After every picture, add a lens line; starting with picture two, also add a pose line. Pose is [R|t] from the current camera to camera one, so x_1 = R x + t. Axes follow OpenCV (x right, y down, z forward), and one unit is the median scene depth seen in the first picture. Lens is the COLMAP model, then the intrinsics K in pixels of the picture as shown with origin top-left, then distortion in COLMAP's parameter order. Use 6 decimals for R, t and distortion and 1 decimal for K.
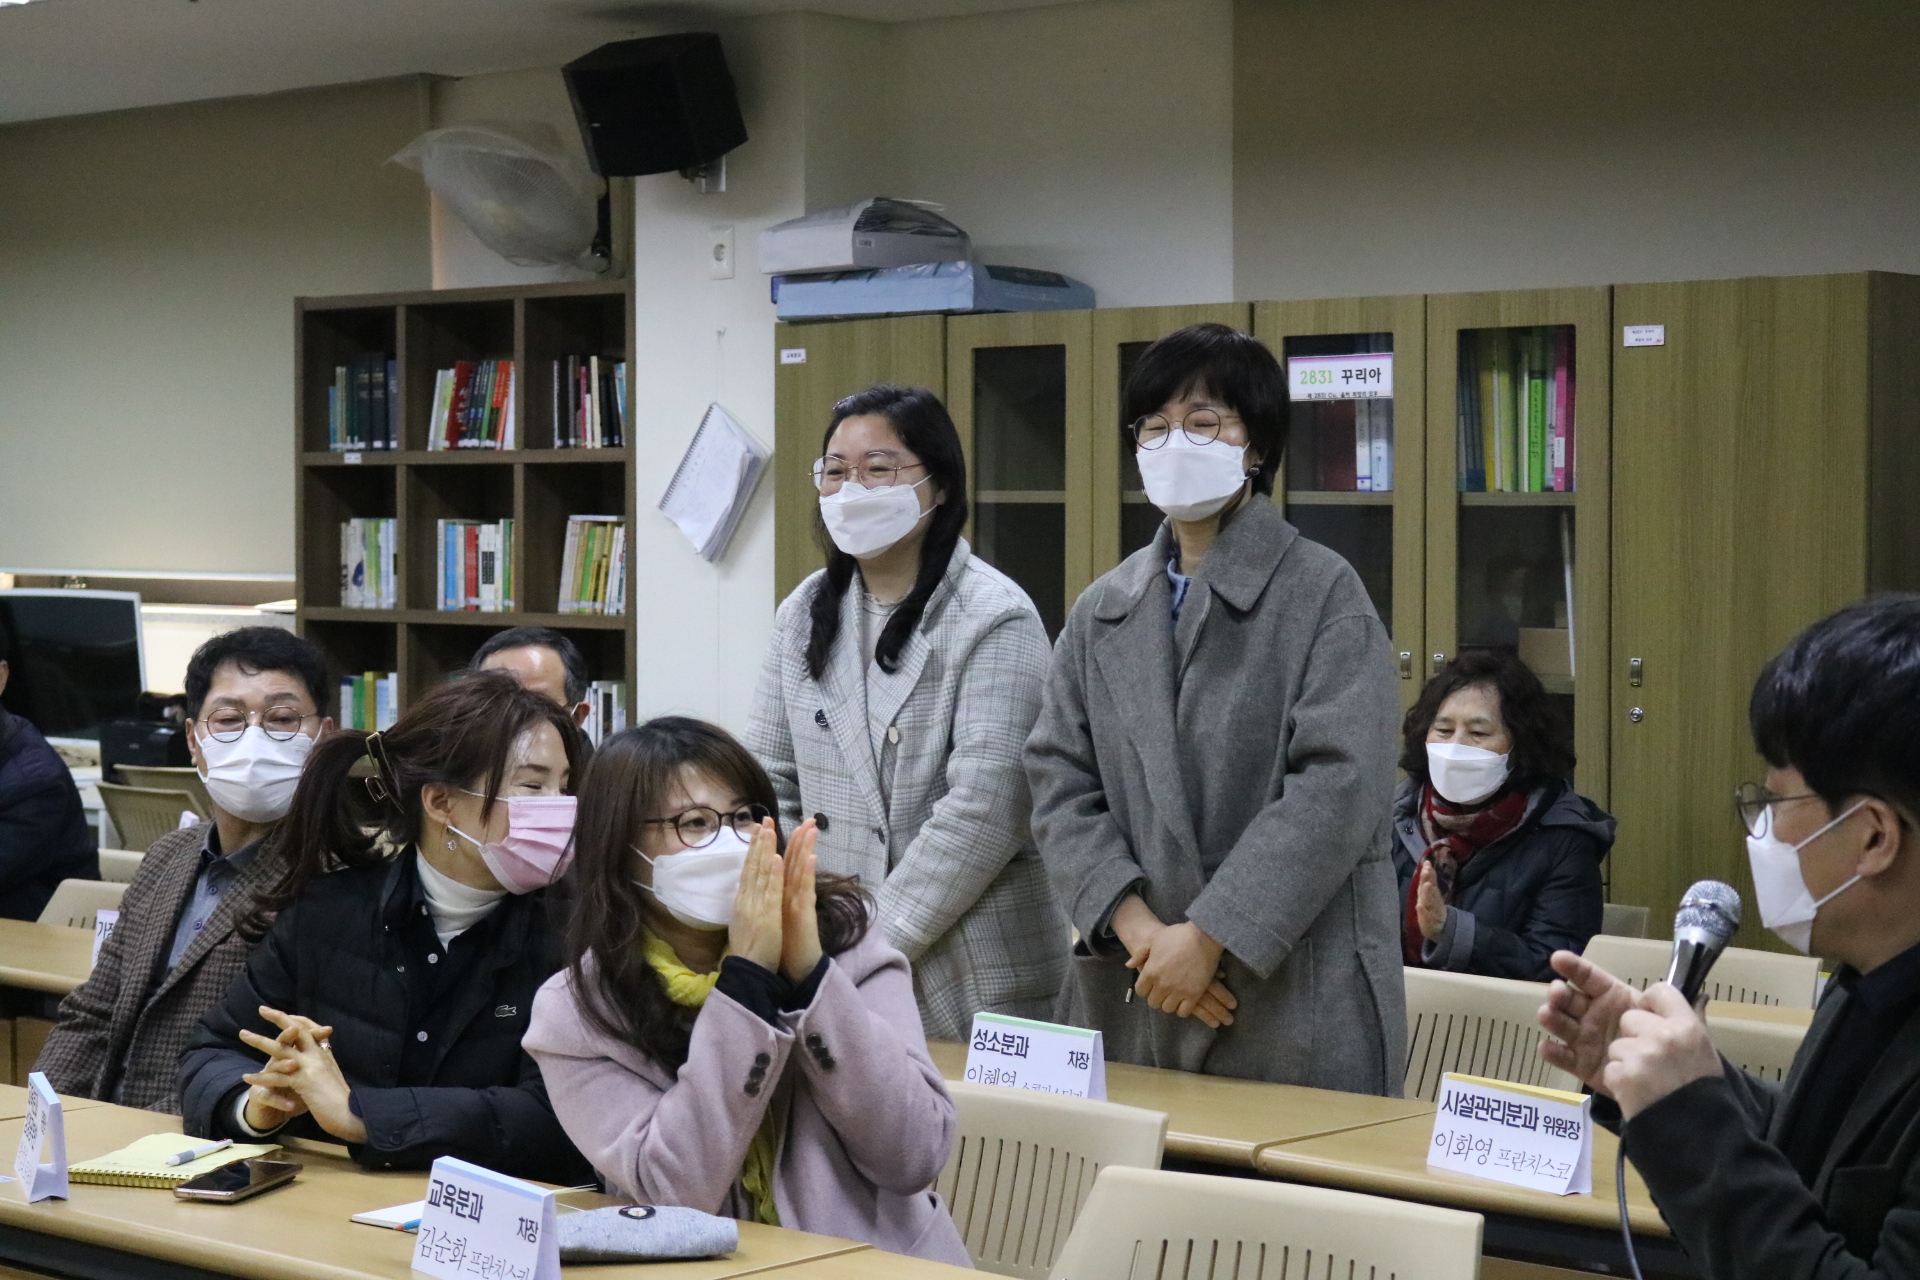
lens RADIAL K [[3456.6, 0, 932.9], [0, 3456.6, 643.7], [0, 0, 1]] dist [-0.029495, 0.000000]
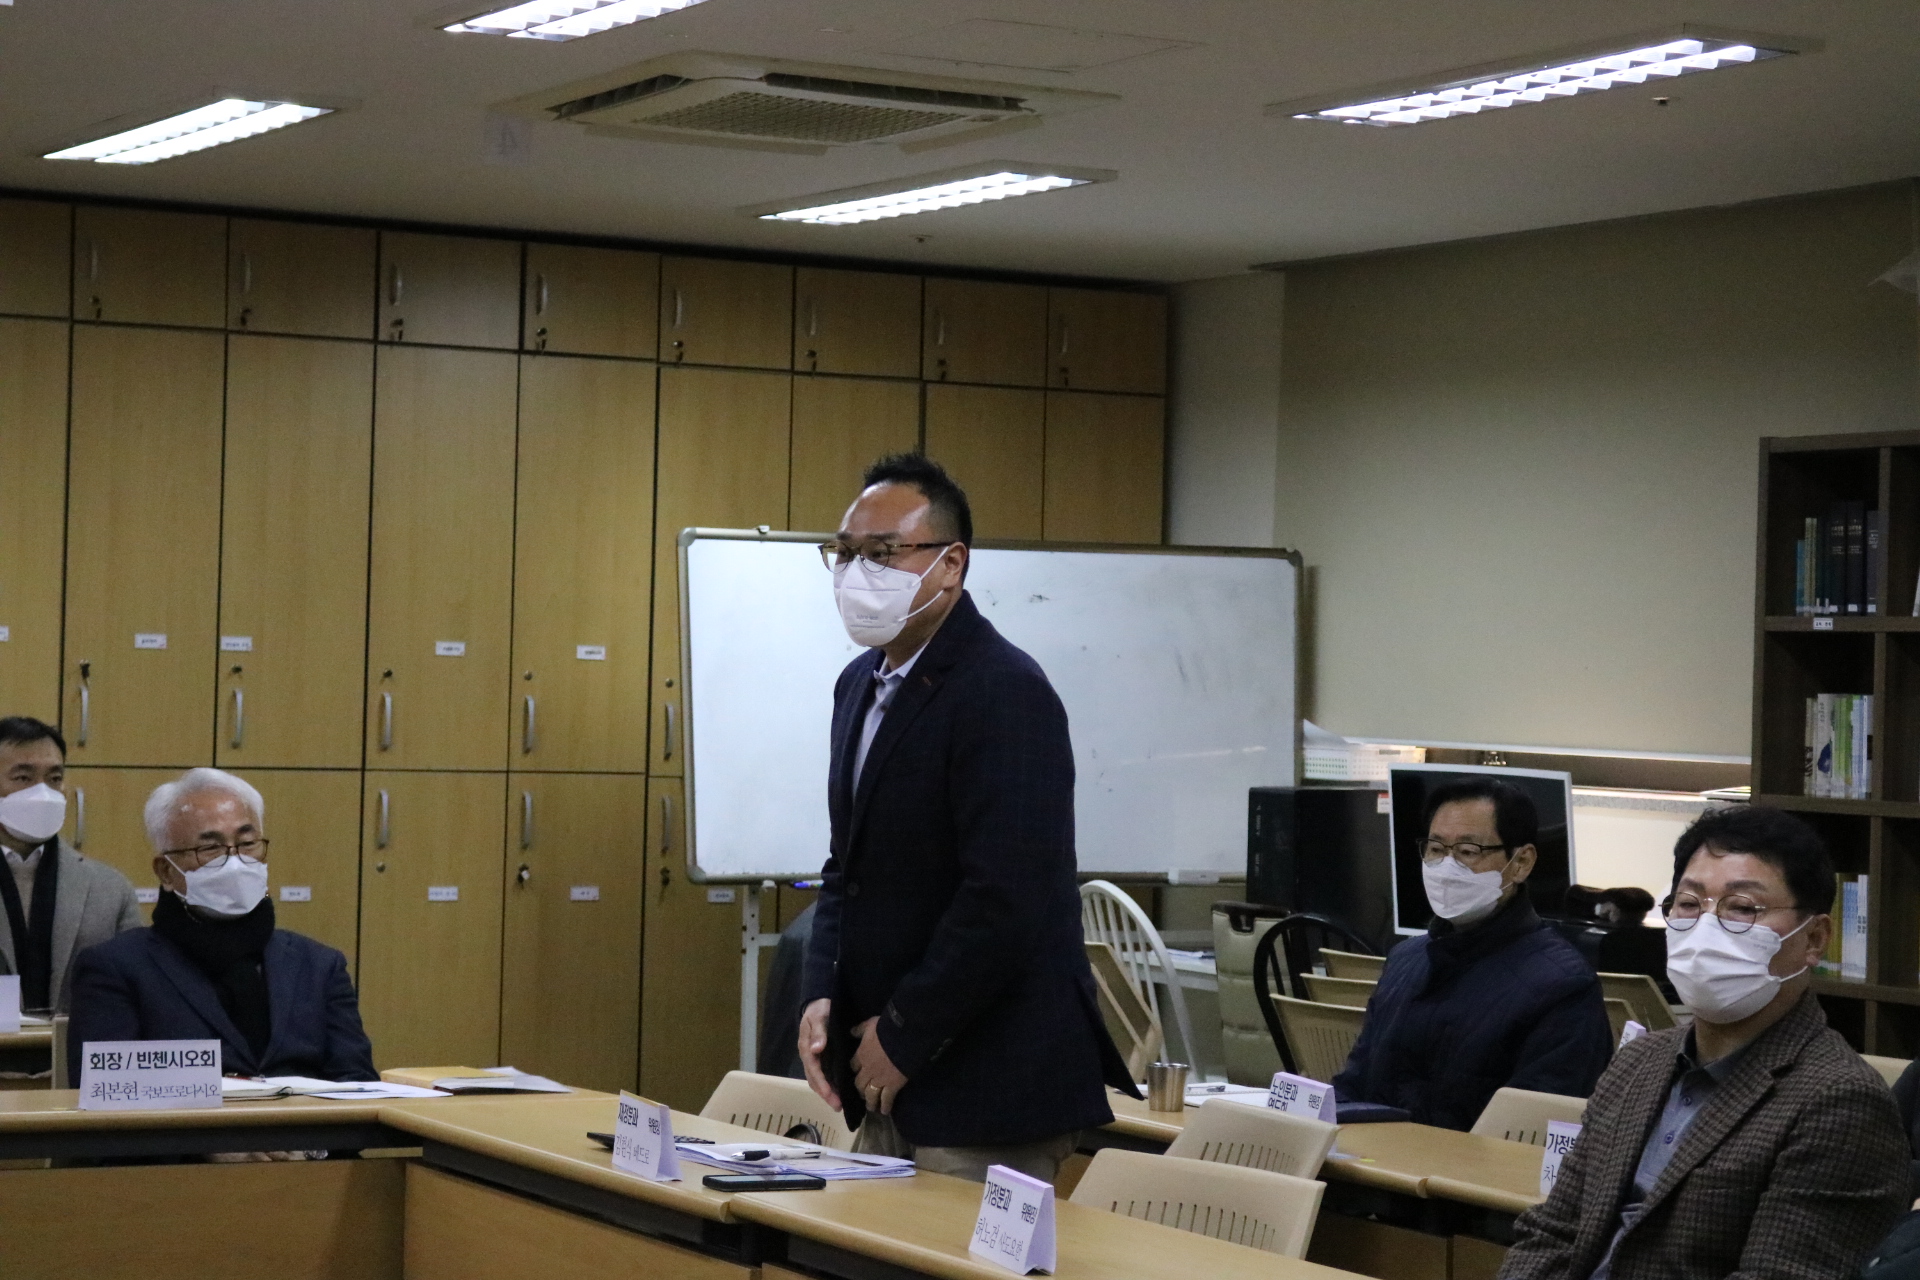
lens RADIAL K [[4096.6, 0, 940.0], [0, 4096.6, 655.9], [0, 0, 1]] dist [0.011769, 0.000000]
pose [[0.932964, 0.020032, -0.359413, -0.006499], [-0.036535, 0.998564, -0.039184, 0.002903], [0.358112, 0.049689, 0.932356, -0.038258]]
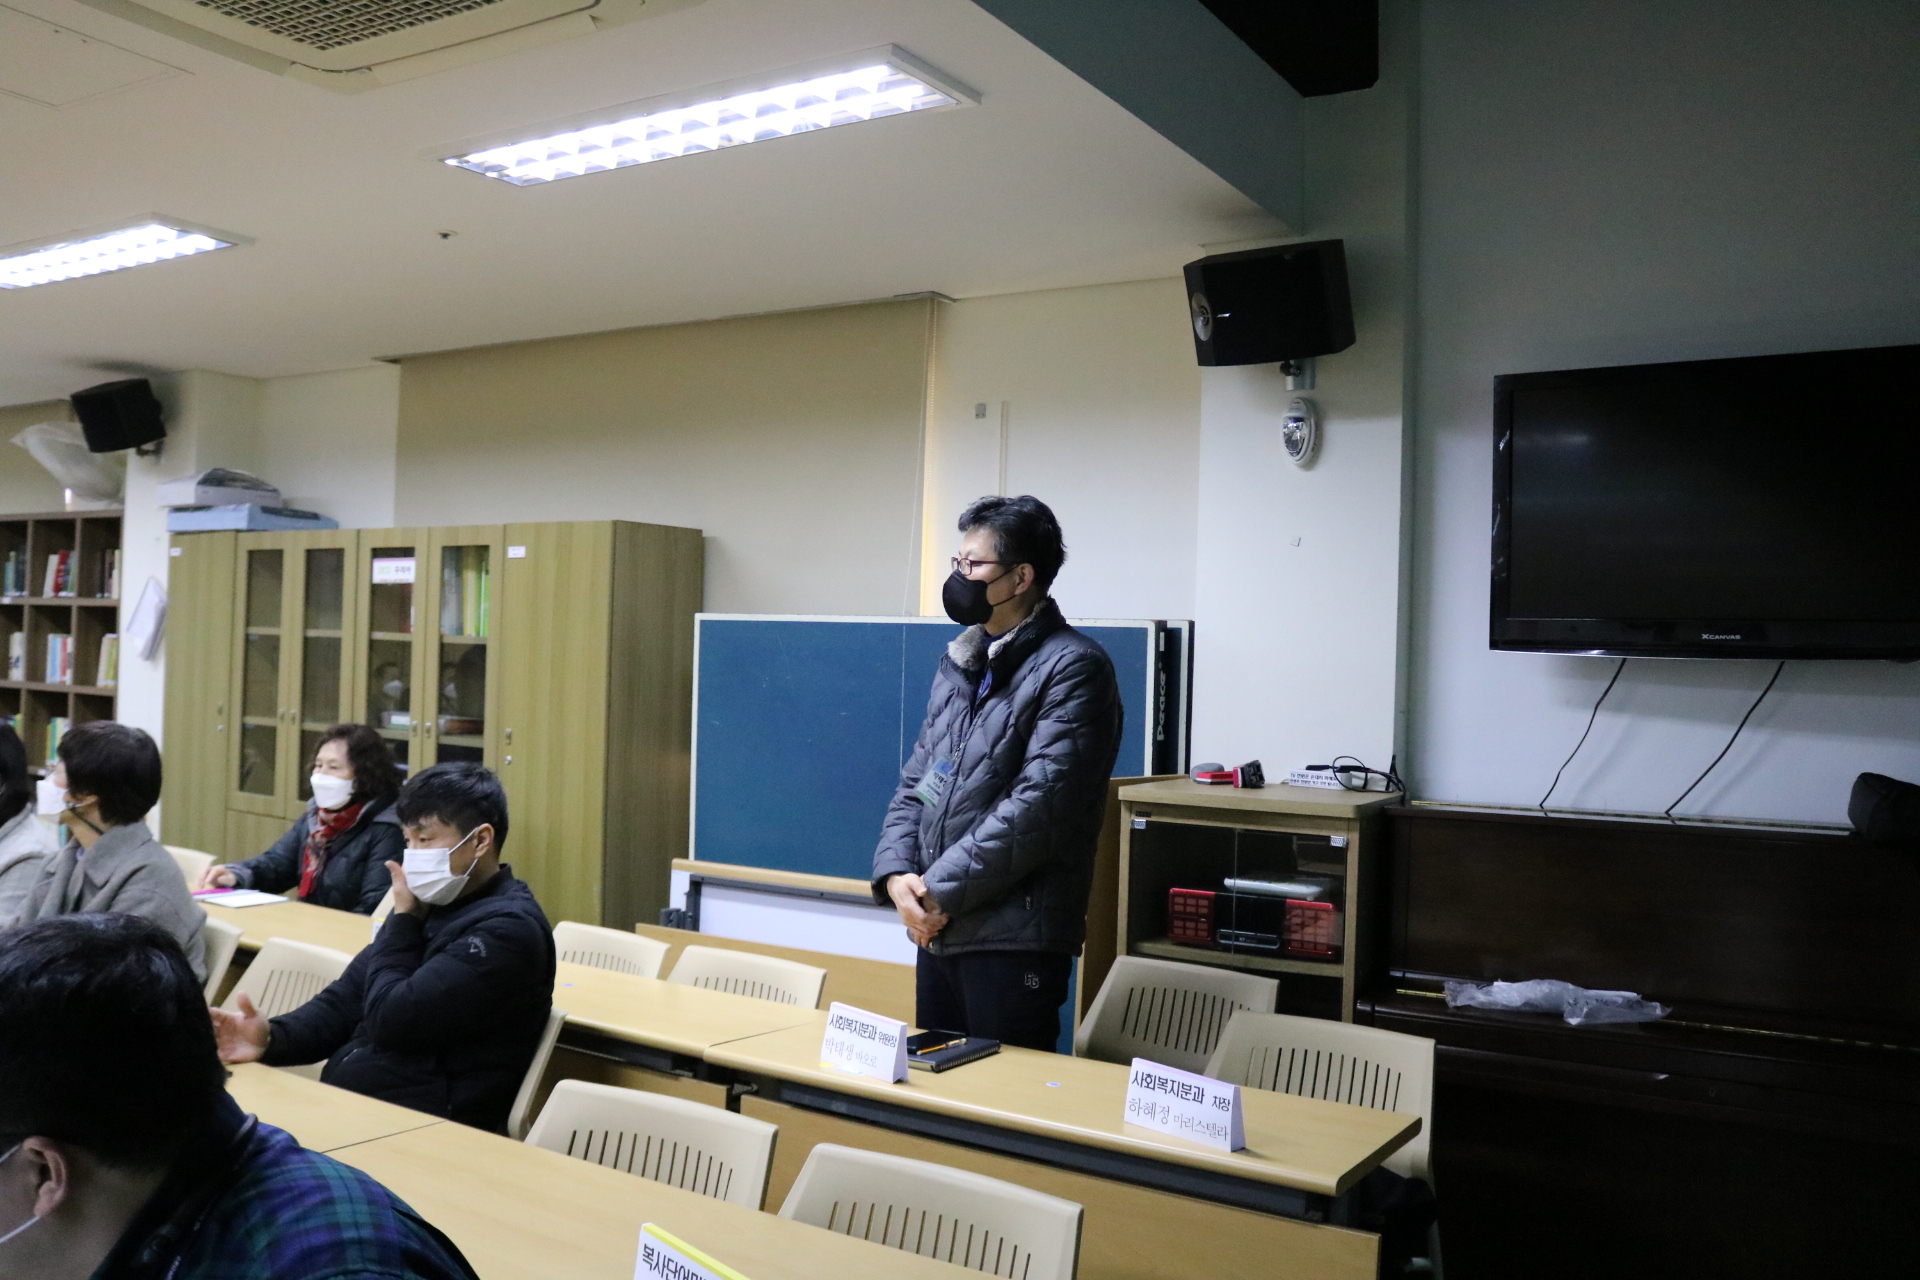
lens RADIAL K [[1584.4, 0, 957.1], [0, 1584.4, 641.0], [0, 0, 1]] dist [-0.127191, 0.062267]
pose [[0.989453, 0.037595, 0.139892, 0.264280], [-0.030792, 0.998250, -0.050482, -0.006248], [-0.141545, 0.045642, 0.988879, 0.123066]]
